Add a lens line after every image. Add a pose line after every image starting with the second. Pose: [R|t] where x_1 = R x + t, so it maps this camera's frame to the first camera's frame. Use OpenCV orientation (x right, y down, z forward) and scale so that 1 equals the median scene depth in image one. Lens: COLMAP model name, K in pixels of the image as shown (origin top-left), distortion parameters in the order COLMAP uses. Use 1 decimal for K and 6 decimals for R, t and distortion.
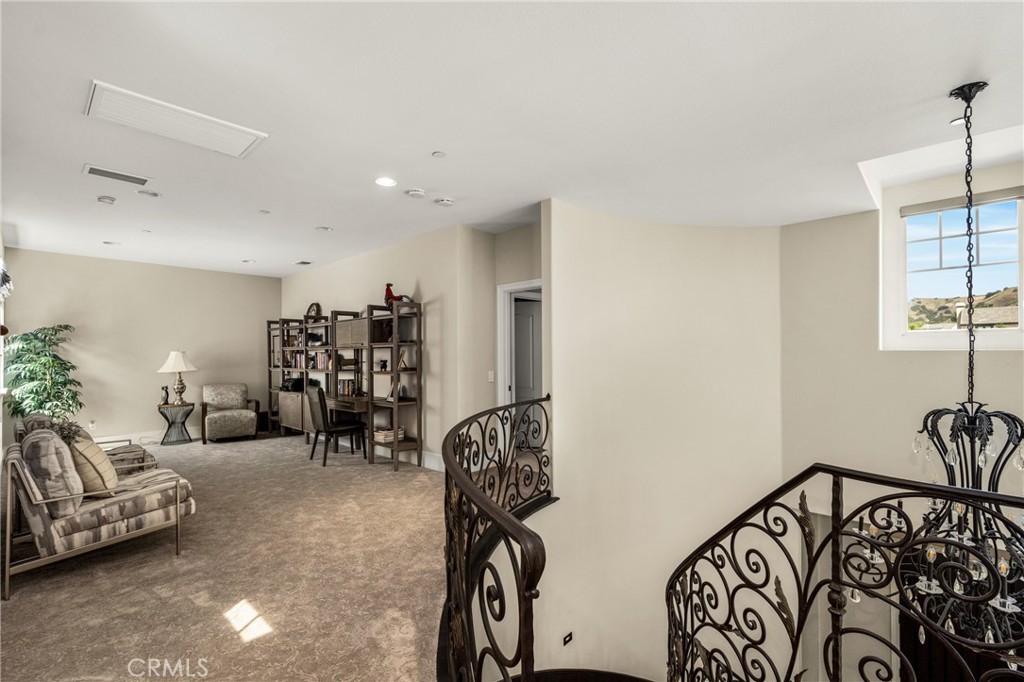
lens RADIAL K [[450.9, 0, 516.9], [0, 450.9, 348.3], [0, 0, 1]] dist [0.001965, -0.000222]
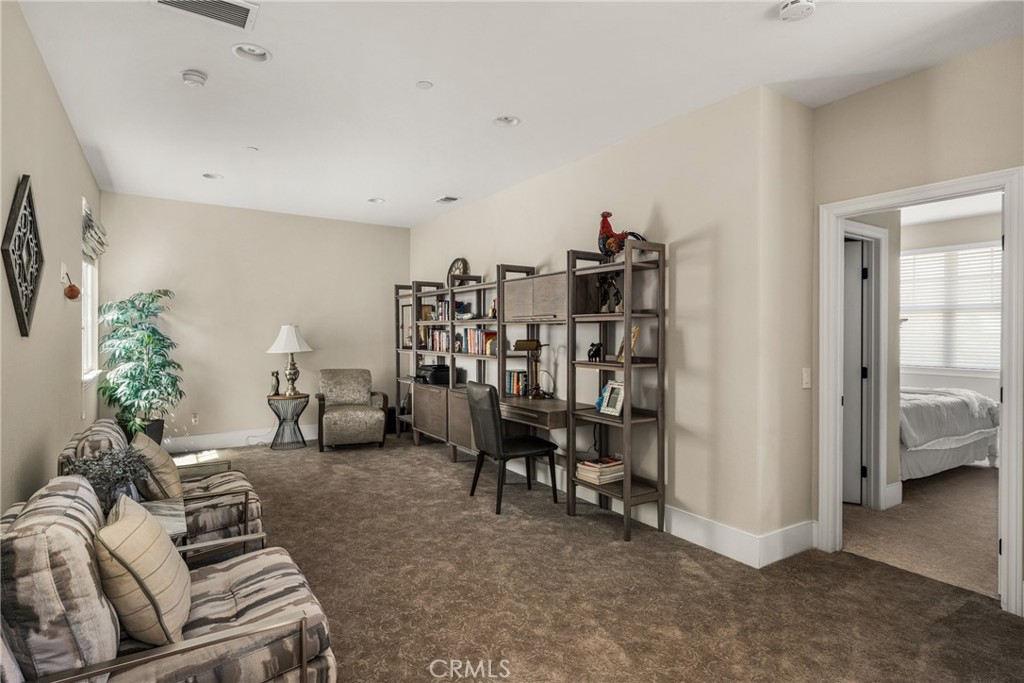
lens RADIAL K [[535.1, 0, 509.1], [0, 535.1, 337.2], [0, 0, 1]] dist [0.000134, 0.000625]
pose [[0.969103, 0.015150, -0.246192, -0.220245], [-0.010064, 0.999709, 0.021902, 0.003860], [0.246452, -0.018747, 0.968974, 0.279822]]
